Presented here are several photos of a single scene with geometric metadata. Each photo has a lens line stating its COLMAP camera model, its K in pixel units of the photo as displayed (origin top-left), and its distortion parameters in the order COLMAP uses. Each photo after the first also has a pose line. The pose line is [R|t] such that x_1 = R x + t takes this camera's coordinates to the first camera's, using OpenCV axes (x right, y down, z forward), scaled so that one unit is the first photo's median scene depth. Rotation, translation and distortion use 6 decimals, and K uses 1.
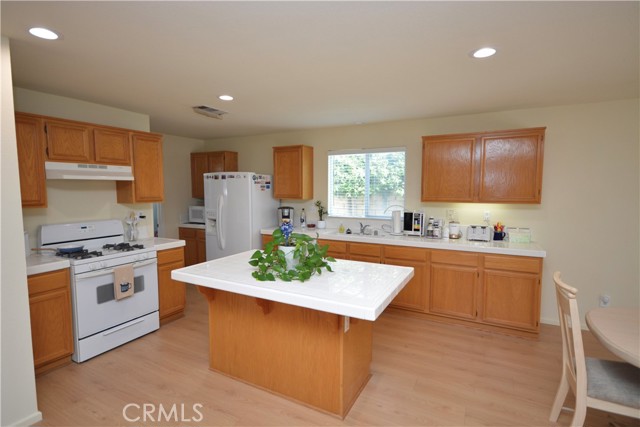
lens RADIAL K [[311.2, 0, 320.0], [0, 311.2, 213.5], [0, 0, 1]] dist [0.002947, 0.000856]
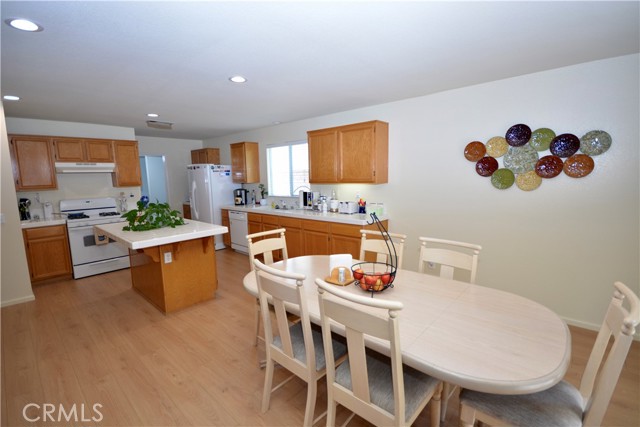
lens RADIAL K [[280.4, 0, 320.0], [0, 280.4, 213.5], [0, 0, 1]] dist [-0.000192, -0.000162]
pose [[0.971695, 0.010452, -0.236009, 0.661616], [0.002804, 0.998440, 0.055761, 0.023551], [0.236224, -0.054844, 0.970150, -0.120225]]
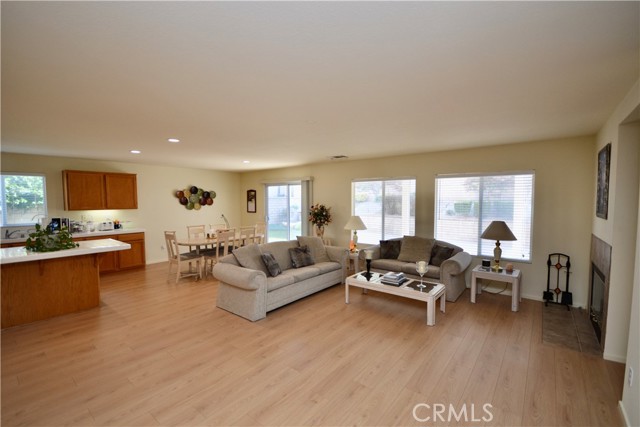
lens RADIAL K [[281.6, 0, 320.0], [0, 281.6, 213.5], [0, 0, 1]] dist [0.015817, -0.016464]
pose [[0.184984, -0.049552, 0.981492, -0.874298], [0.083024, 0.995945, 0.034634, 0.034331], [-0.979228, 0.075081, 0.188348, -0.540509]]
